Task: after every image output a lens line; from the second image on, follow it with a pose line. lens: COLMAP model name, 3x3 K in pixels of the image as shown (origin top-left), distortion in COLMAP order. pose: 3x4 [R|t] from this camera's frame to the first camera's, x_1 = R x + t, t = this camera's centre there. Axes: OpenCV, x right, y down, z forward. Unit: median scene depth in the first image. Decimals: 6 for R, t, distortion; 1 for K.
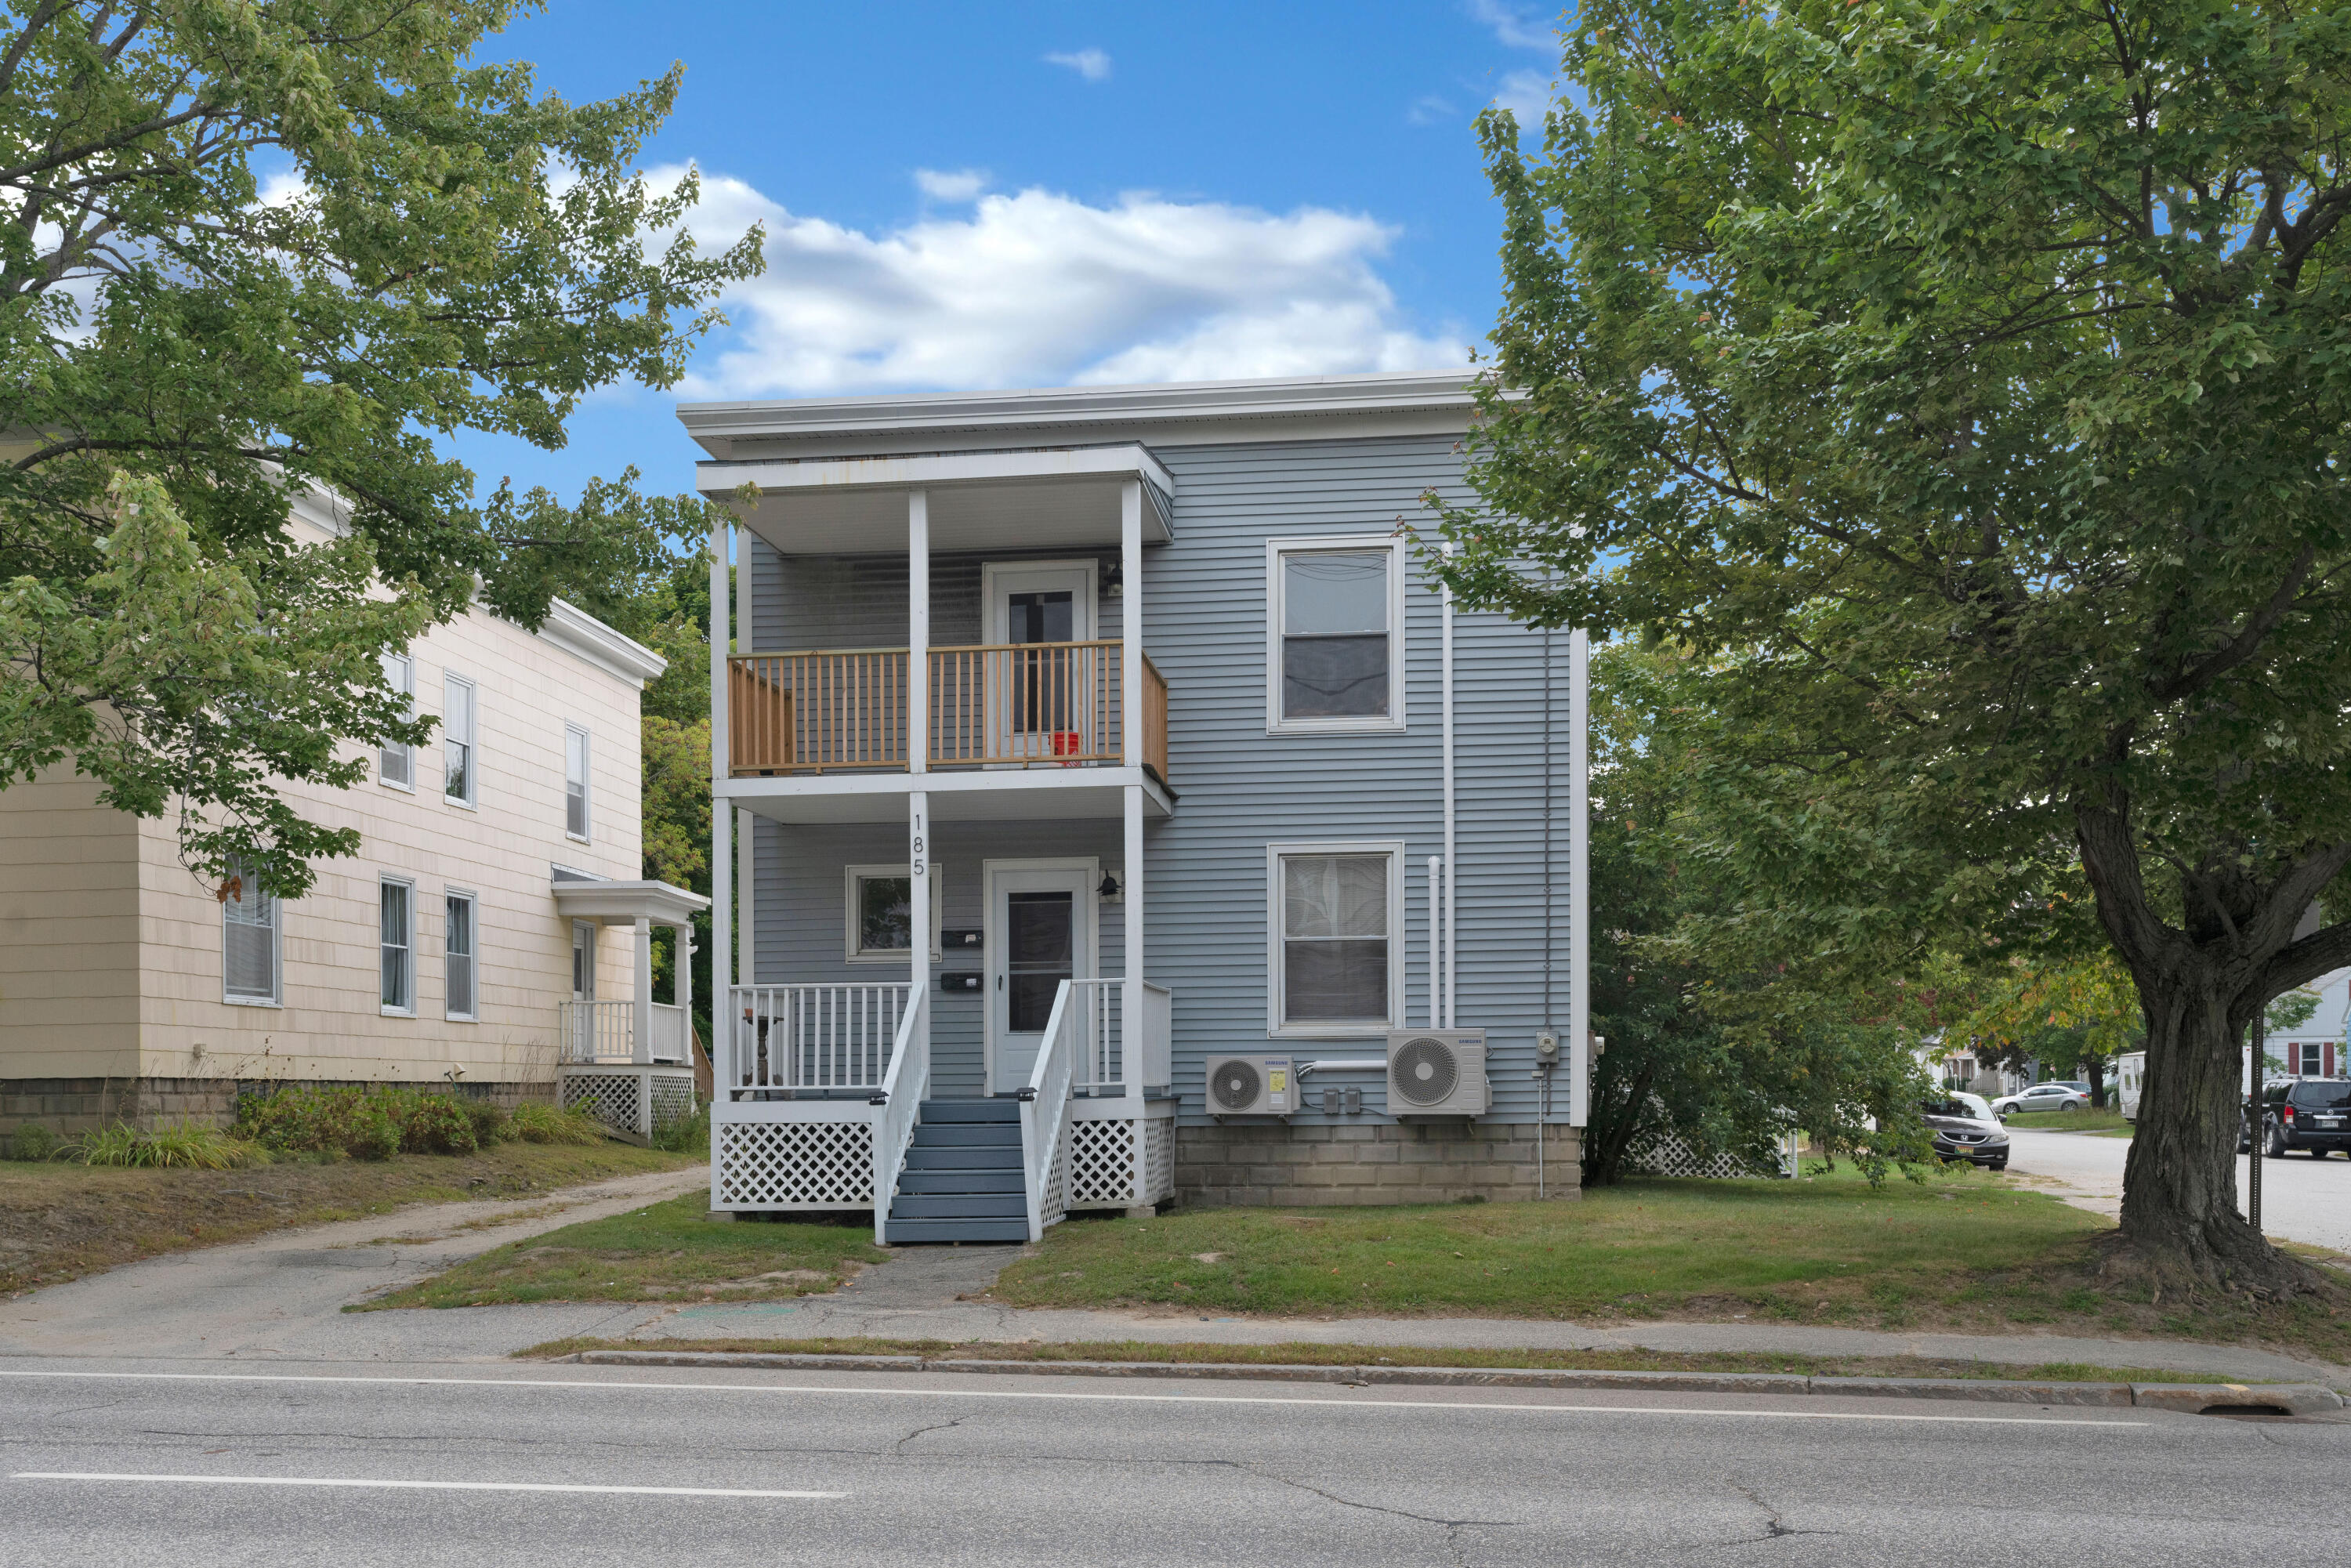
lens RADIAL K [[2214.2, 0, 1175.5], [0, 2214.2, 784.0], [0, 0, 1]] dist [0.007895, -0.014096]
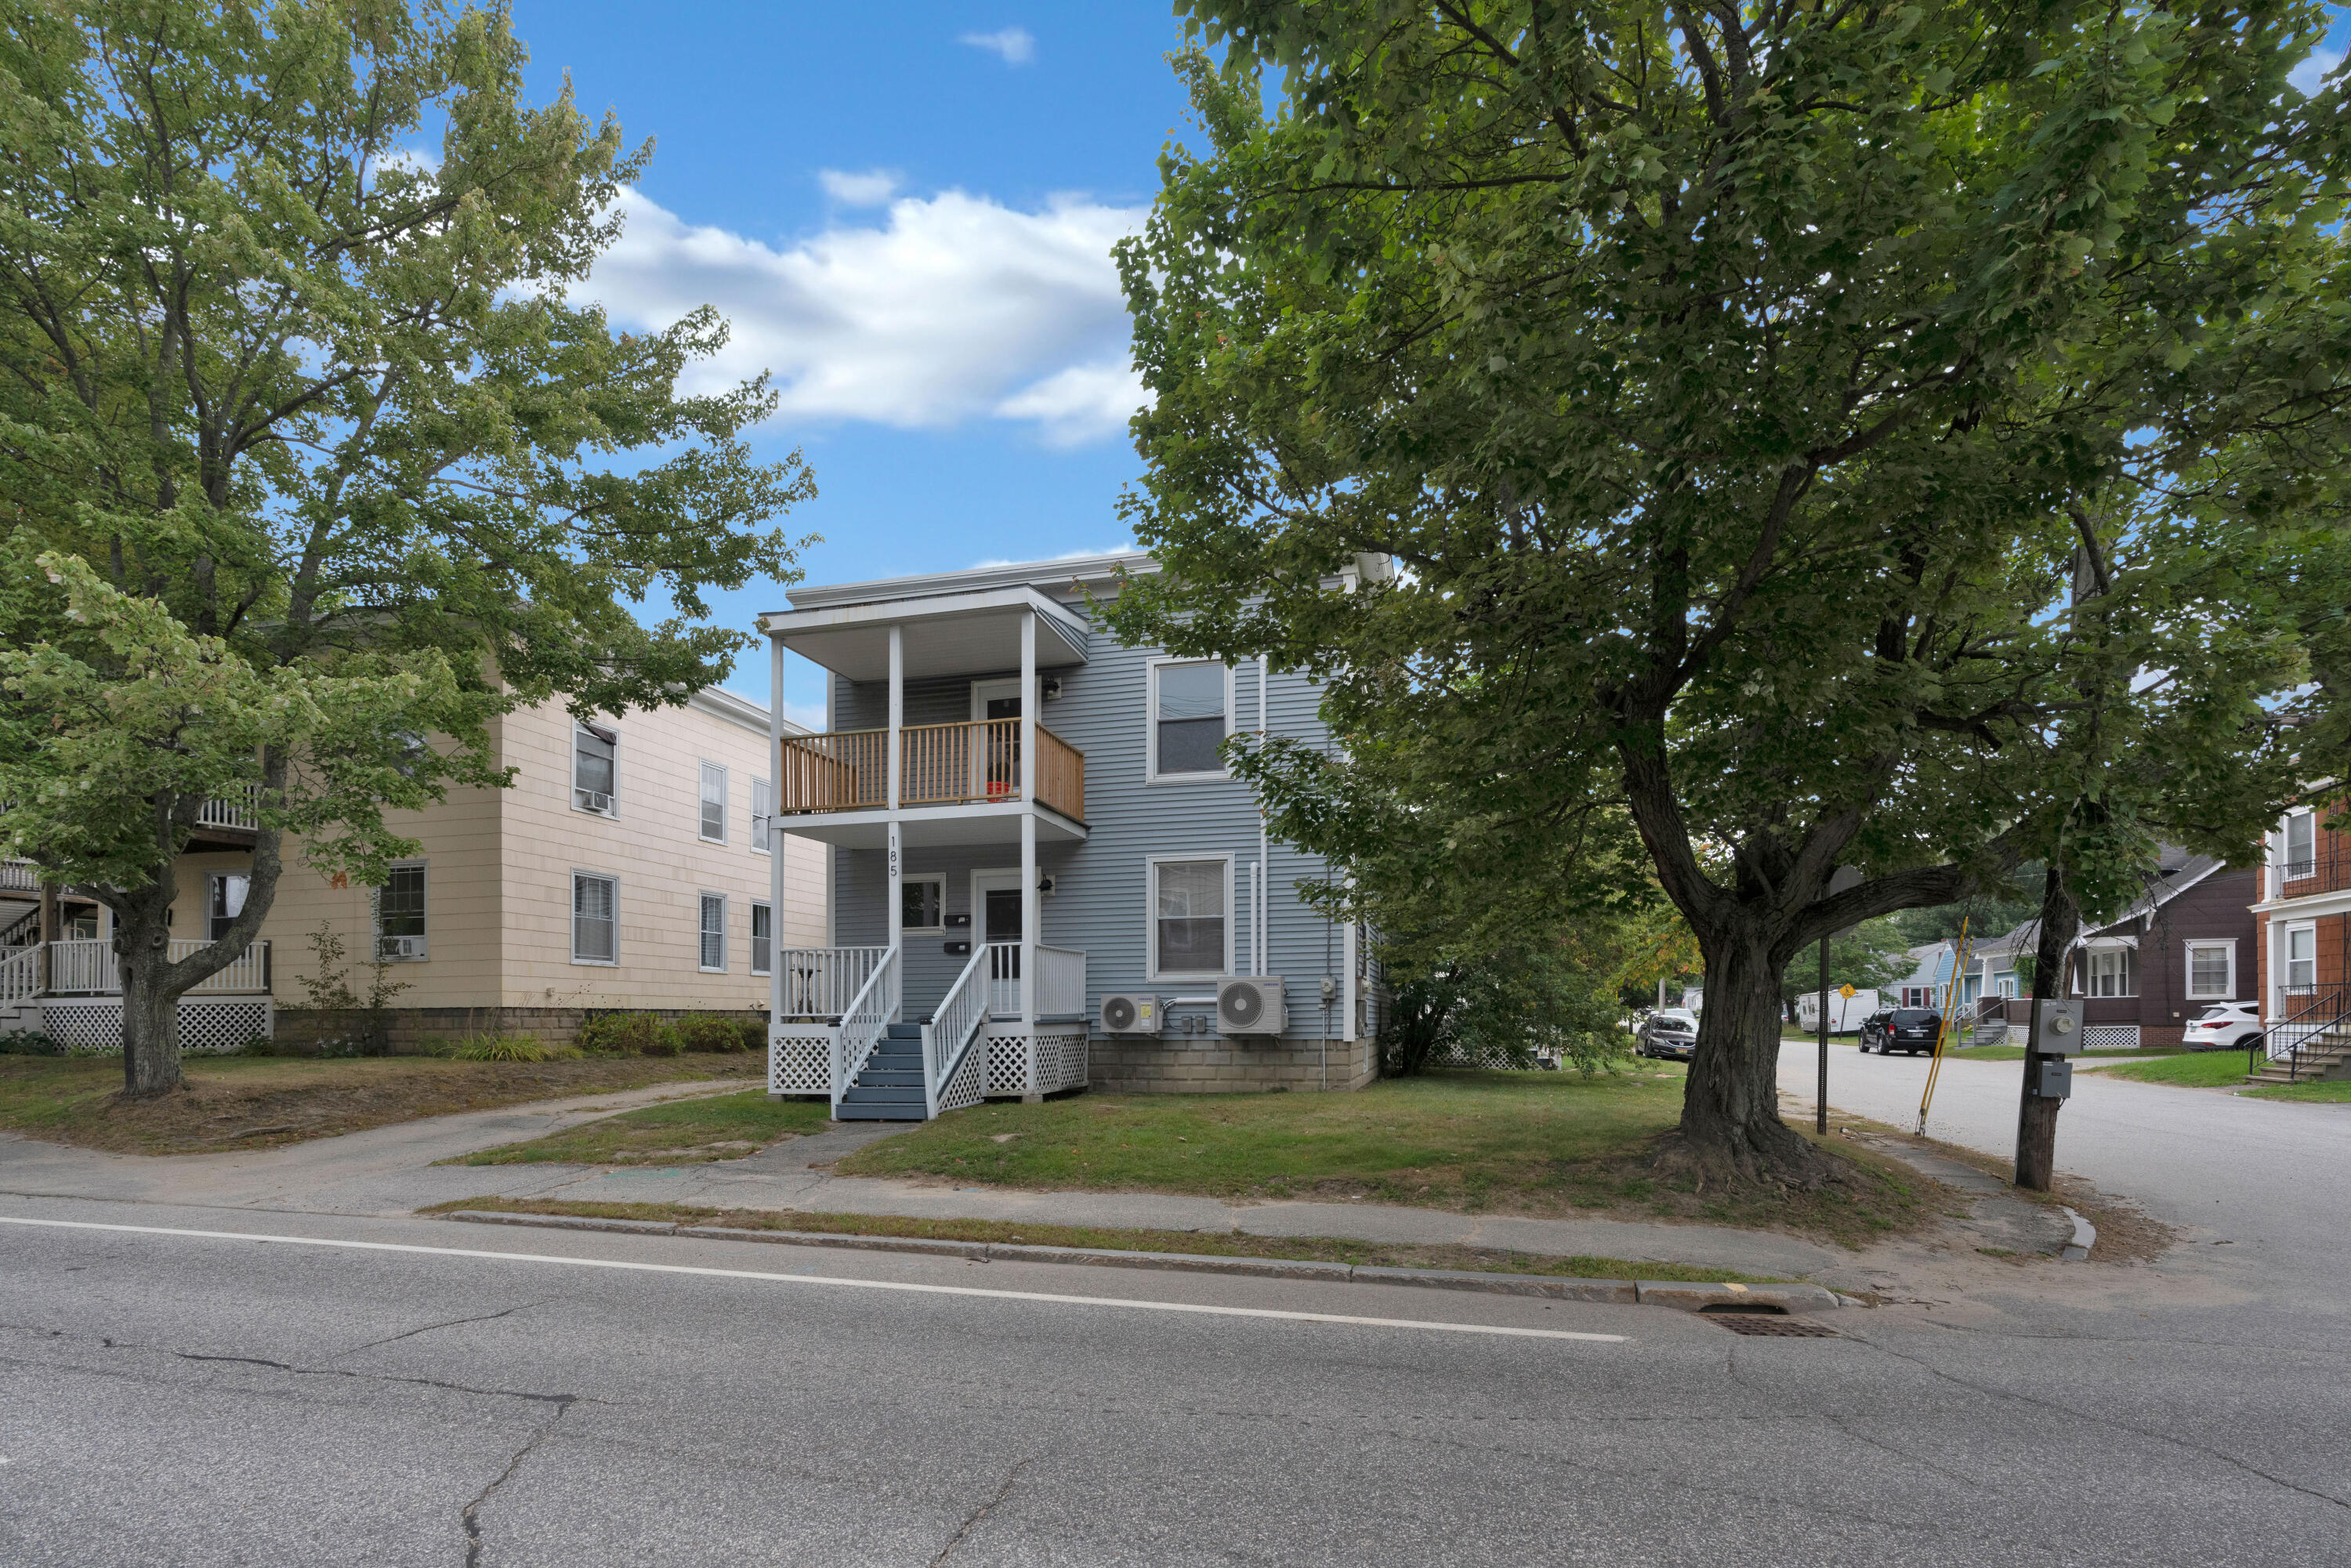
lens RADIAL K [[1110.3, 0, 1176.5], [0, 1110.3, 869.8], [0, 0, 1]] dist [-0.017725, 0.000158]
pose [[0.992446, -0.014908, -0.121772, 0.169701], [0.015816, 0.999854, 0.006488, 0.034835], [0.121657, -0.008365, 0.992537, 0.263489]]
